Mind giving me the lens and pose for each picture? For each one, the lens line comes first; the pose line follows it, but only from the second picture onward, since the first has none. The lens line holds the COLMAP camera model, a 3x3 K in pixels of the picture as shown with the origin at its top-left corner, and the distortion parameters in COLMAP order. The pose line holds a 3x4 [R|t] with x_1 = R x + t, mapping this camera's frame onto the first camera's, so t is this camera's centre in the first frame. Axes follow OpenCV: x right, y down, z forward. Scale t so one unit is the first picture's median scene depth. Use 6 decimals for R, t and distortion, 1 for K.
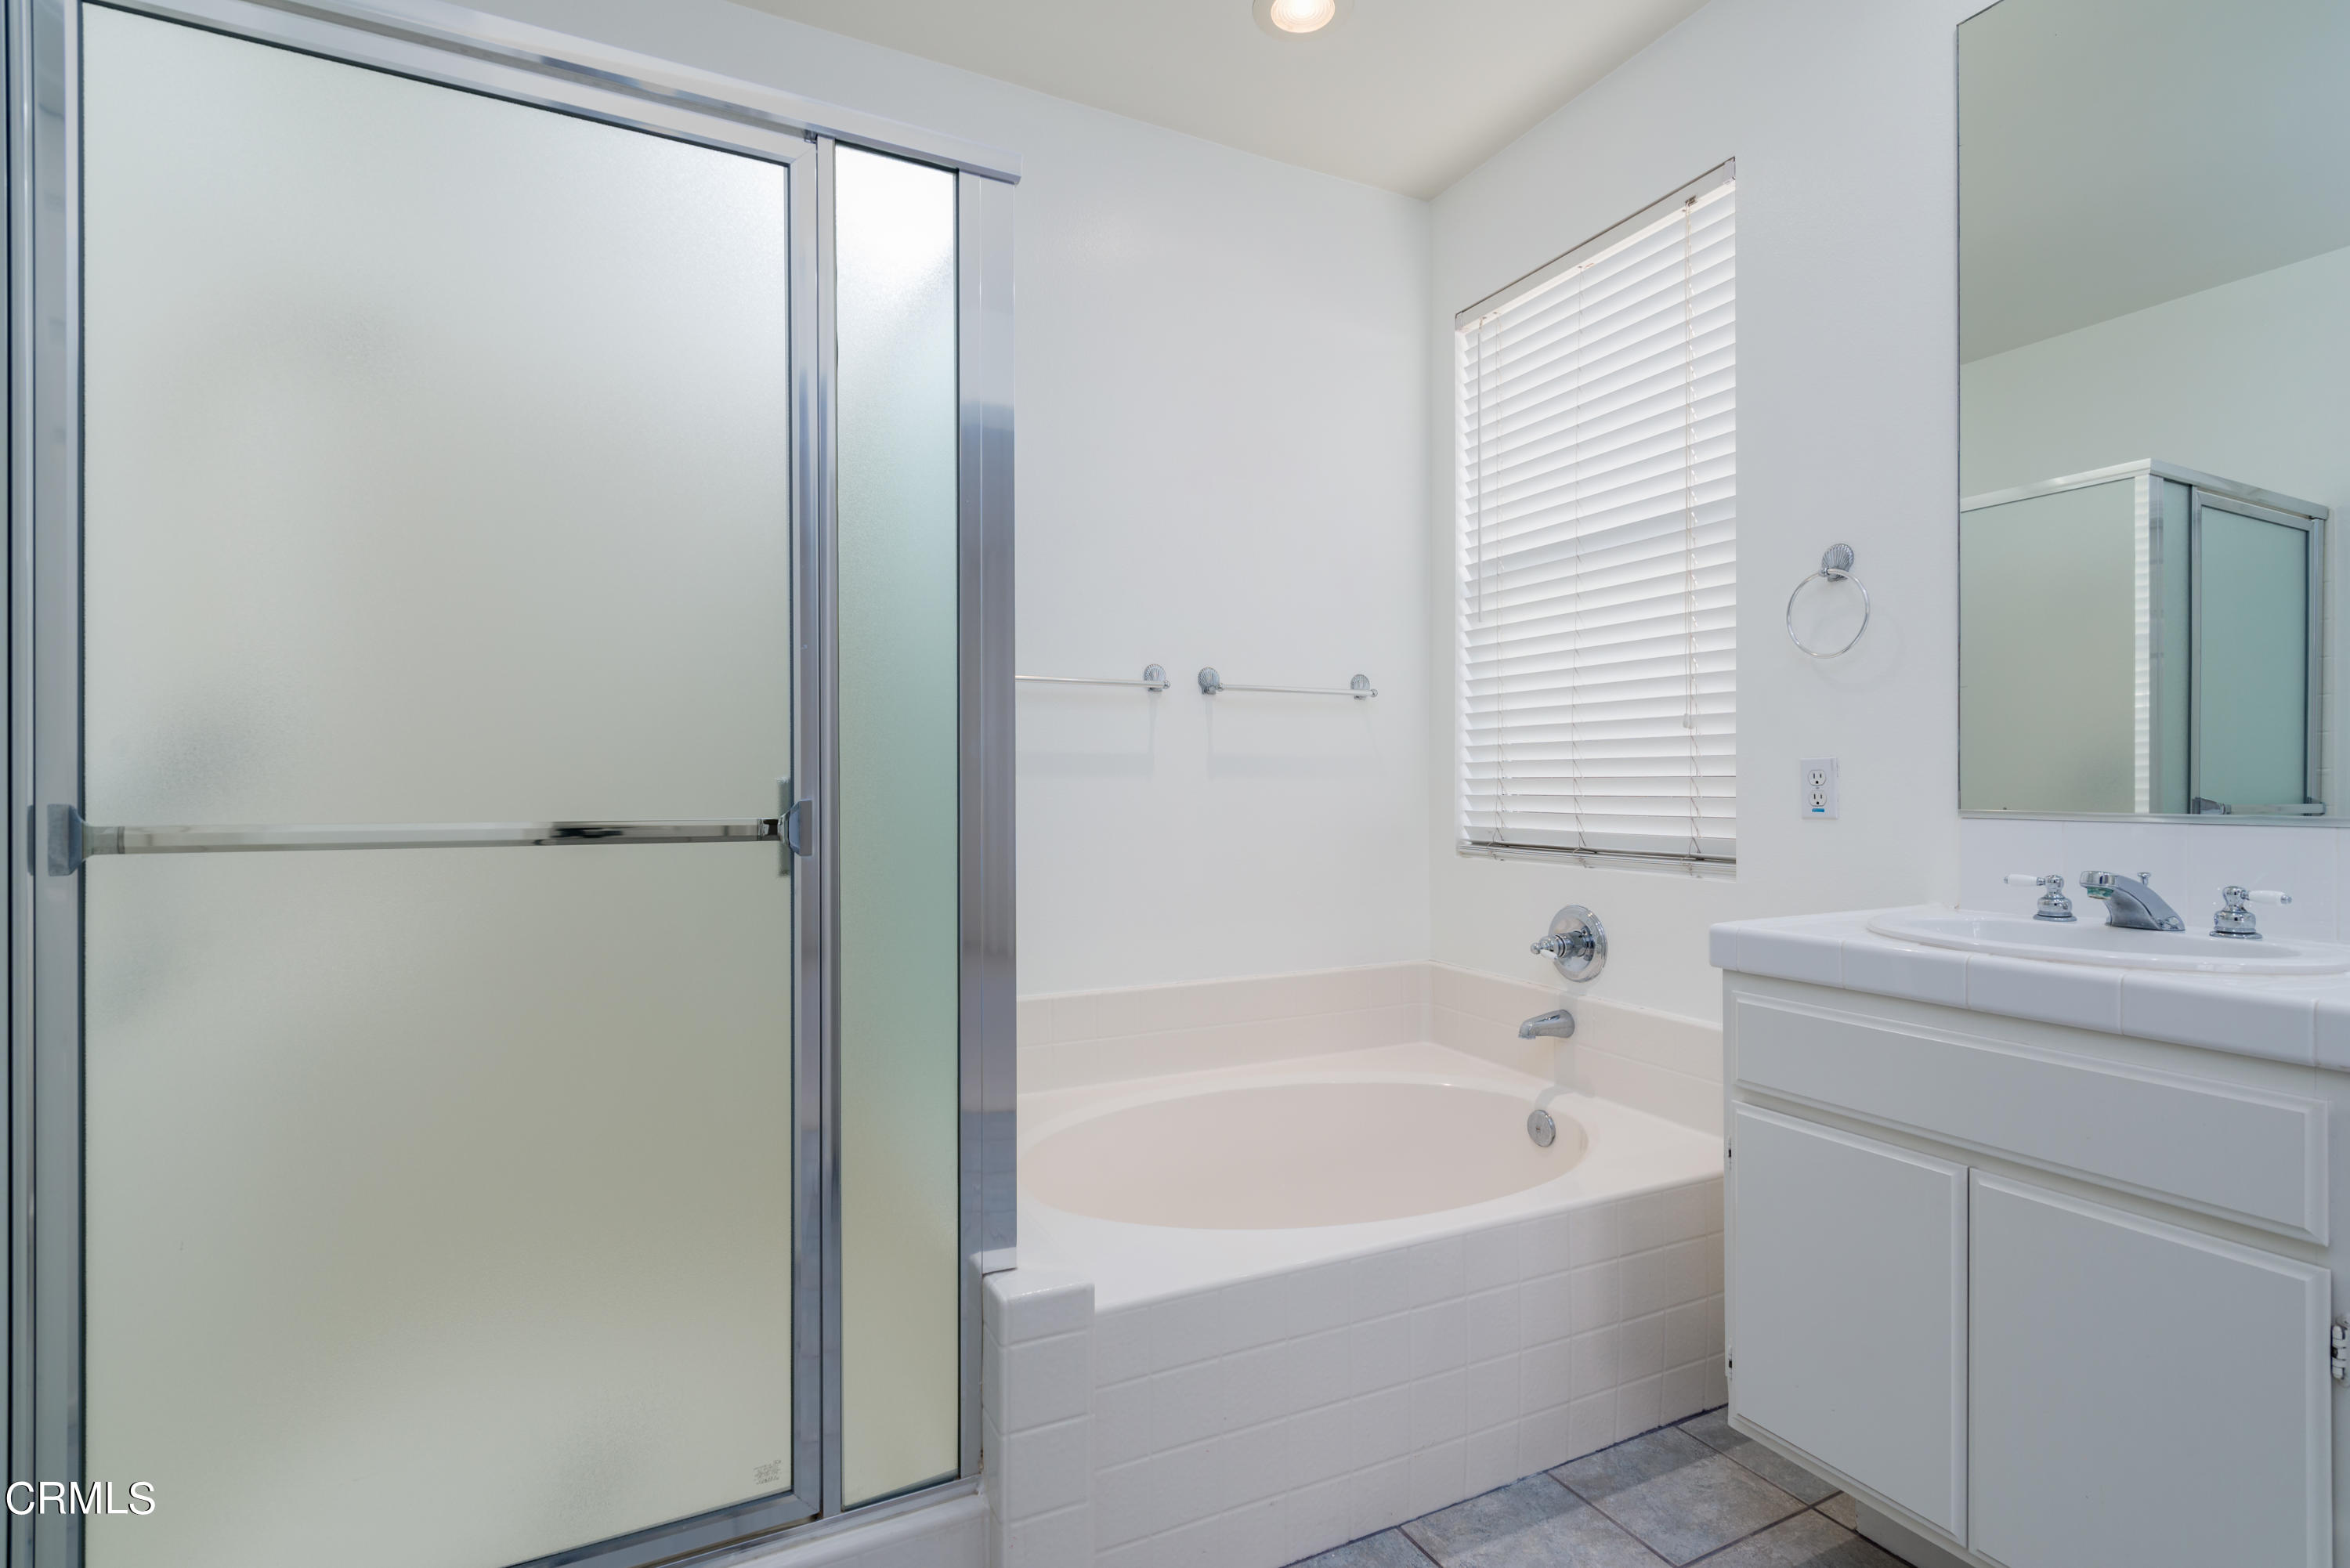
lens RADIAL K [[1110.0, 0, 1175.0], [0, 1110.0, 784.0], [0, 0, 1]] dist [0.002155, -0.000025]
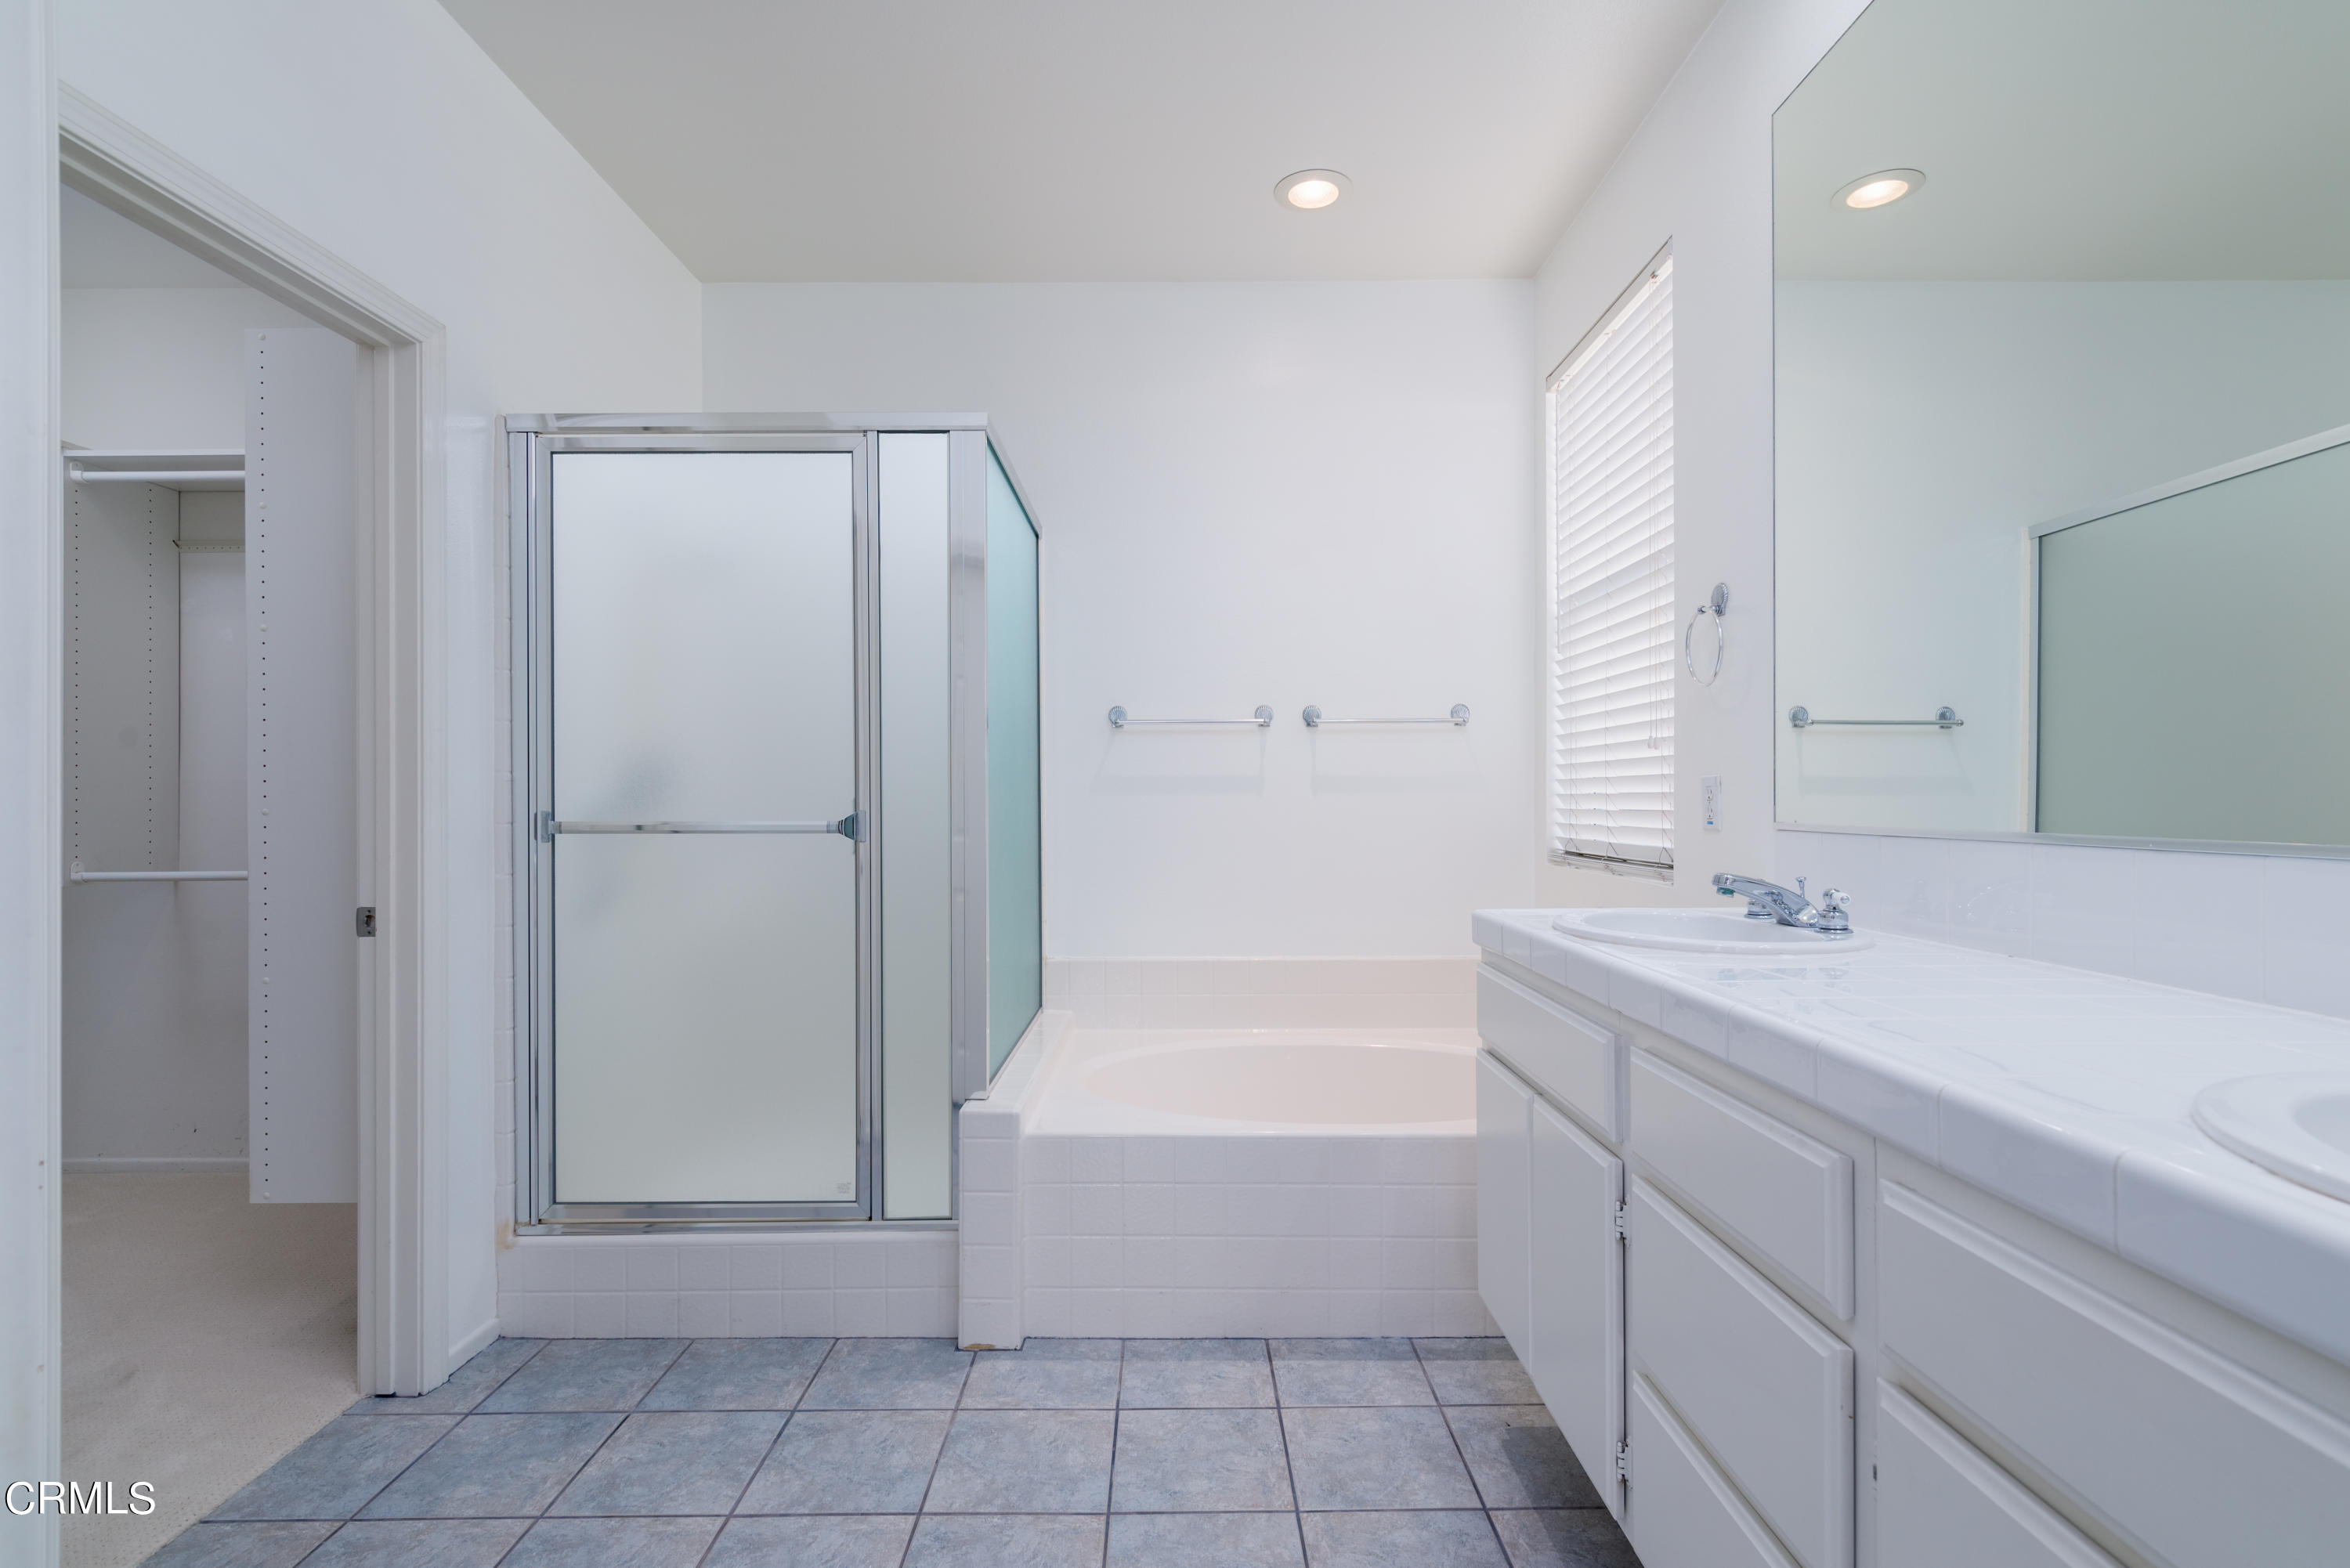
lens RADIAL K [[1122.4, 0, 1177.9], [0, 1122.4, 793.7], [0, 0, 1]] dist [0.001773, 0.000093]
pose [[0.896528, -0.003711, -0.442971, 0.558678], [0.002370, 0.999991, -0.003581, -0.002730], [0.442981, 0.002161, 0.896529, -0.230472]]
